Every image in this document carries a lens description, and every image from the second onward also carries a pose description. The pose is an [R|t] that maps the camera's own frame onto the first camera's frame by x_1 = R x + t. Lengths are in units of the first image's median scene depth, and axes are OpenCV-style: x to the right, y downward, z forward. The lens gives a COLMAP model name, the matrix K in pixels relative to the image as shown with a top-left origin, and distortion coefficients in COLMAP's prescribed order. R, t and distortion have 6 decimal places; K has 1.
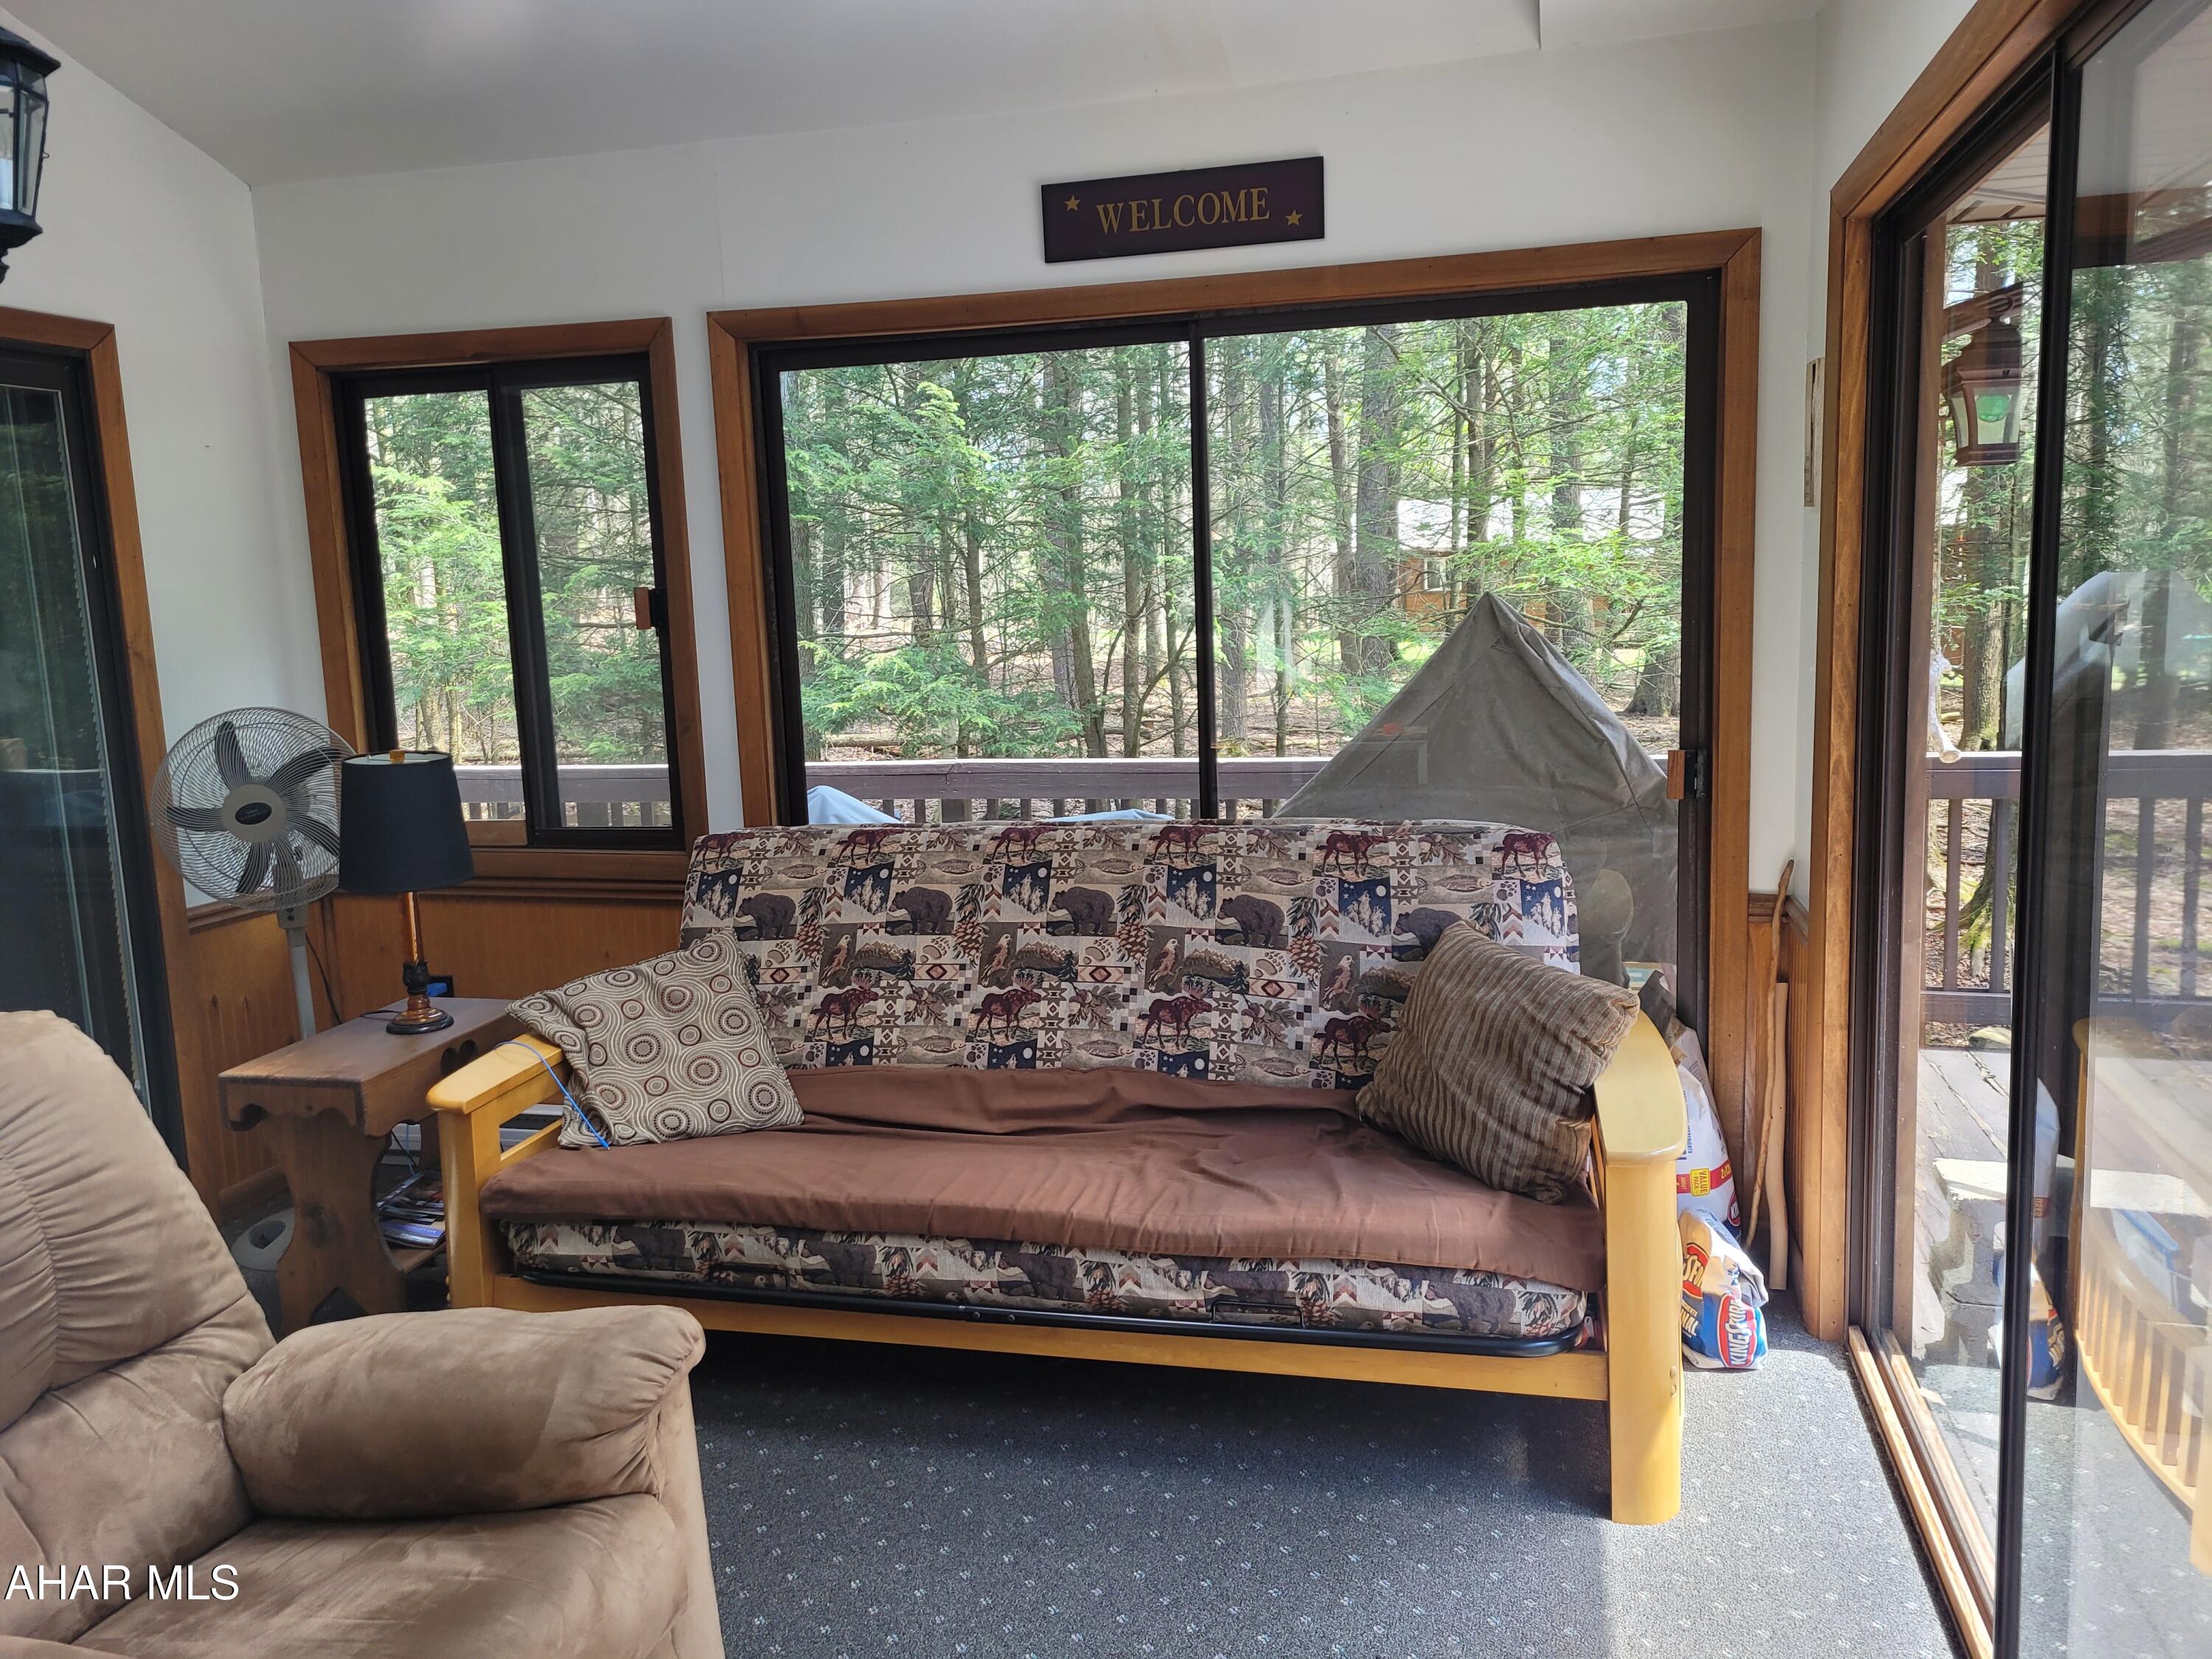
lens RADIAL K [[1707.1, 0, 1106.0], [0, 1707.1, 829.5], [0, 0, 1]] dist [0.062640, -0.002828]
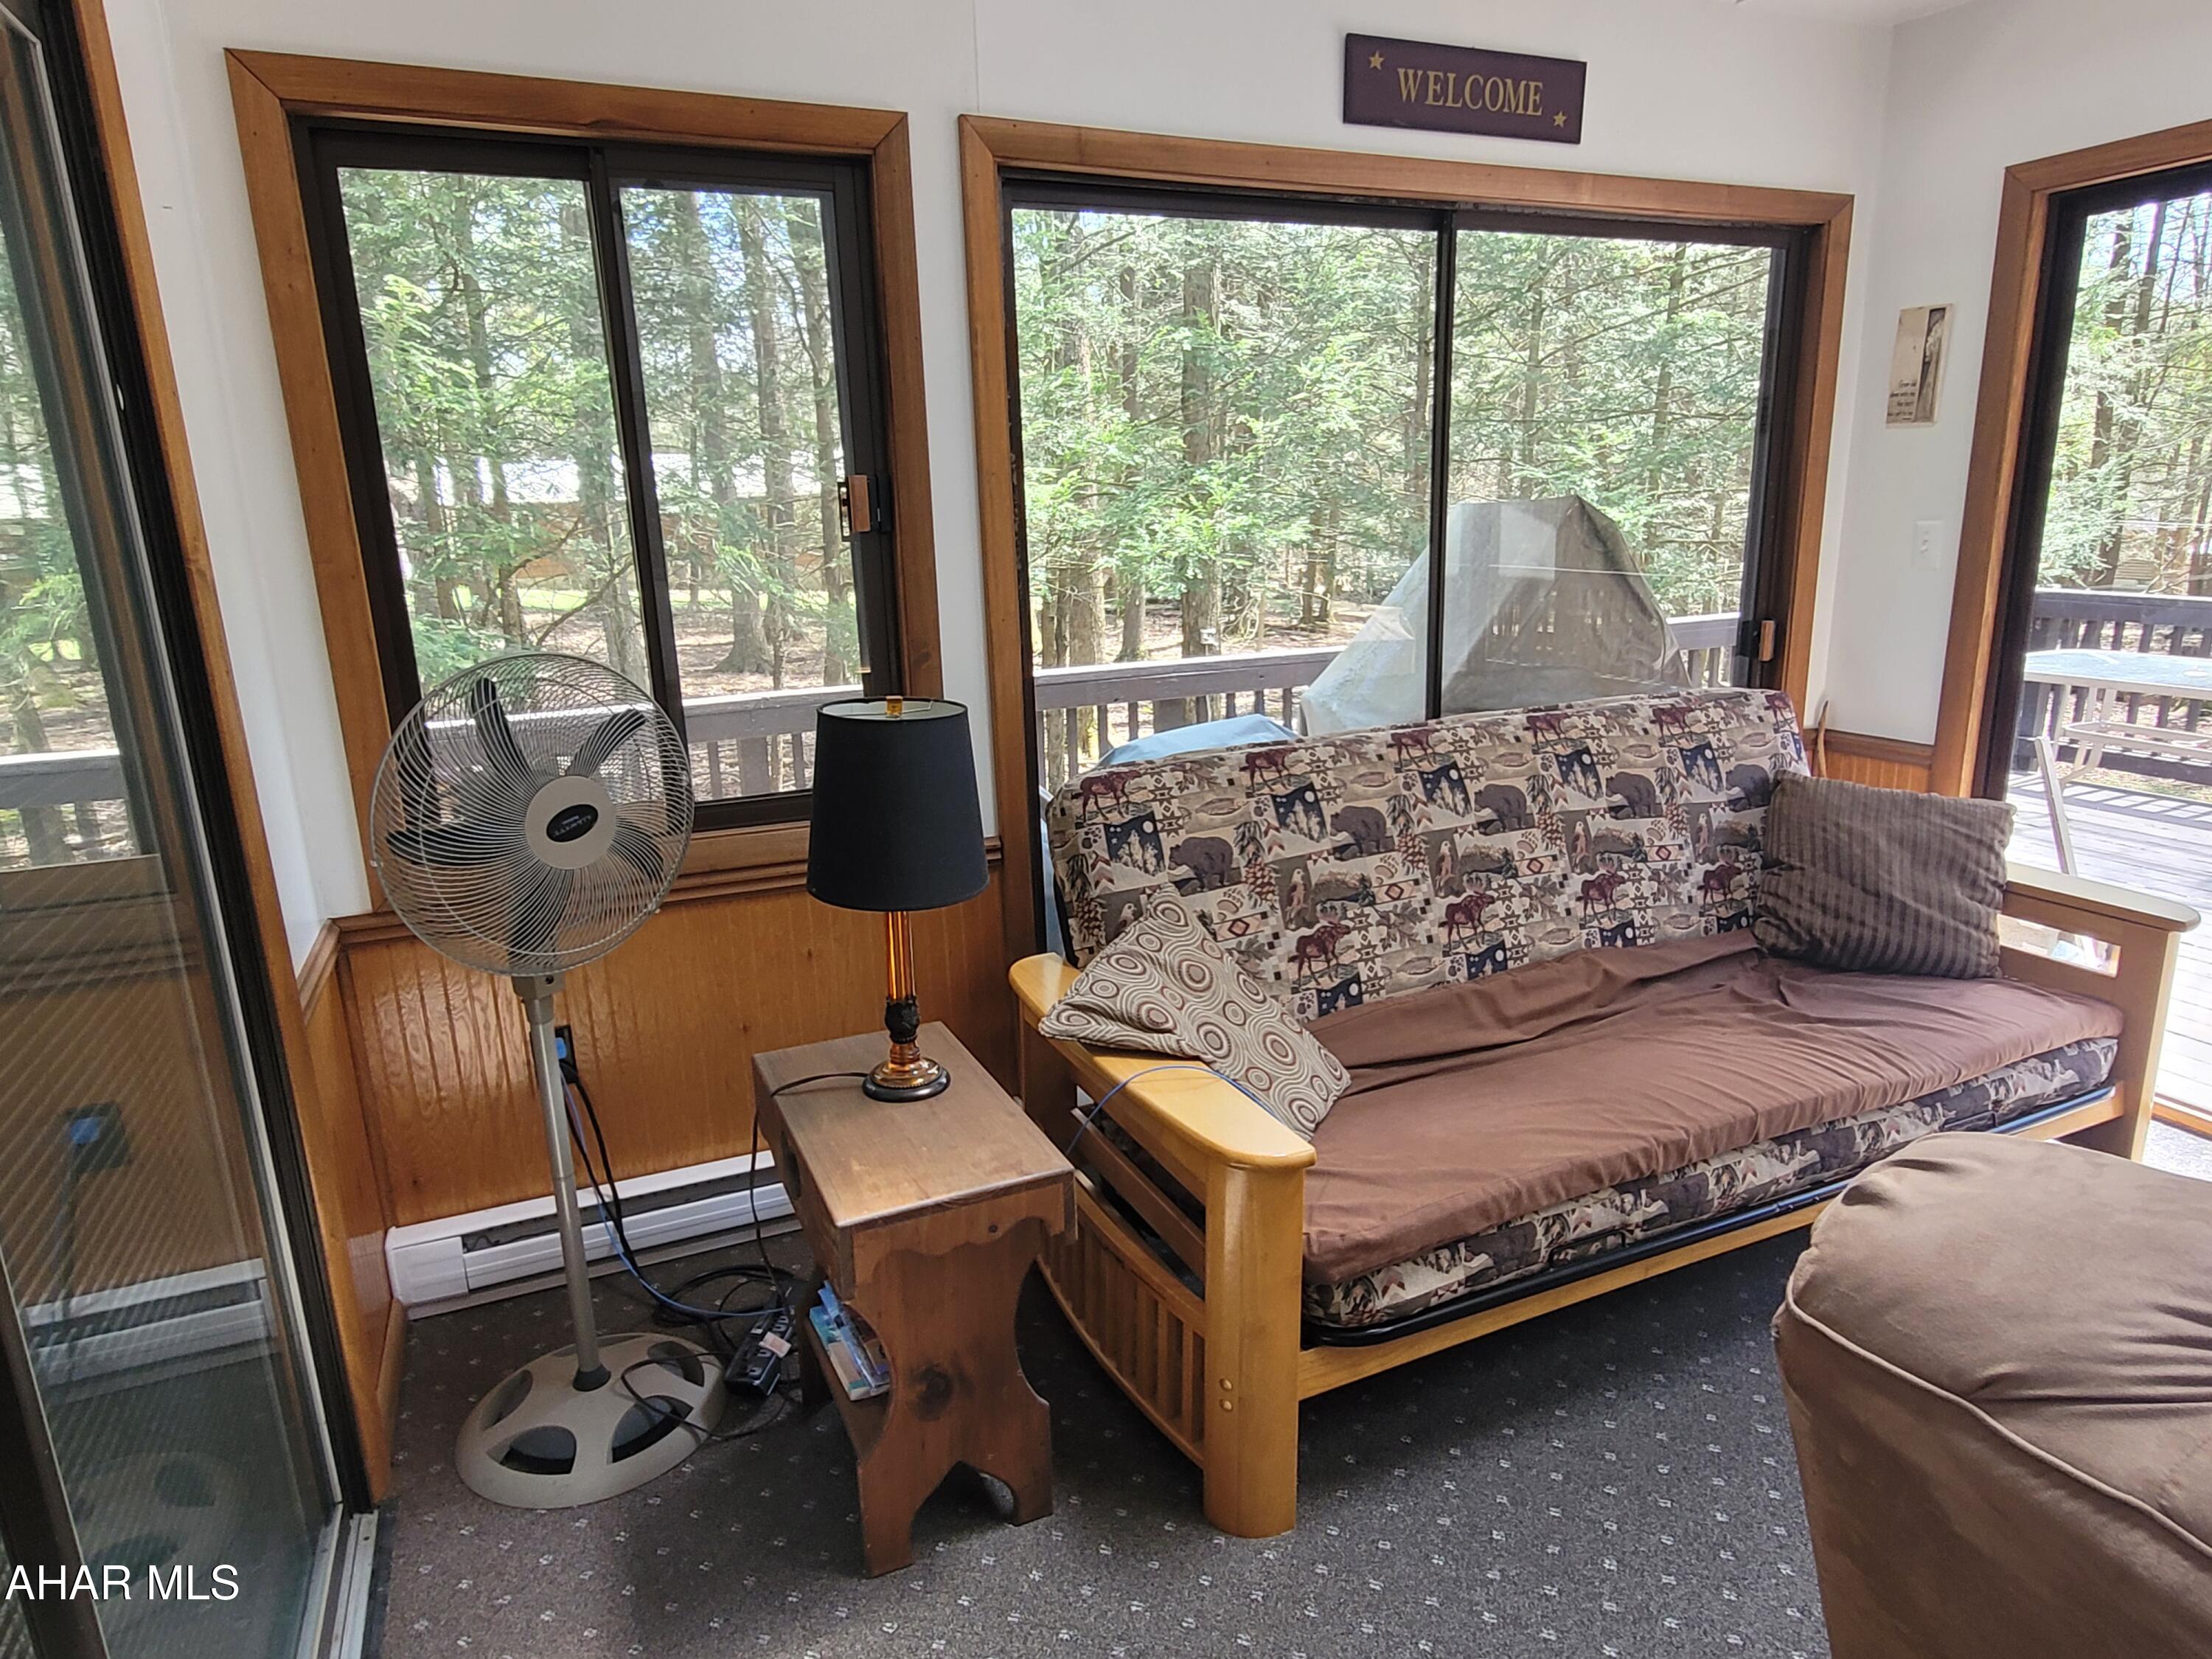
lens RADIAL K [[1354.4, 0, 1114.3], [0, 1354.4, 853.2], [0, 0, 1]] dist [0.016505, 0.003790]
pose [[0.772191, -0.146367, 0.618302, -0.674558], [0.094033, 0.988716, 0.116616, -0.038970], [-0.628394, -0.031909, 0.777241, 0.517971]]
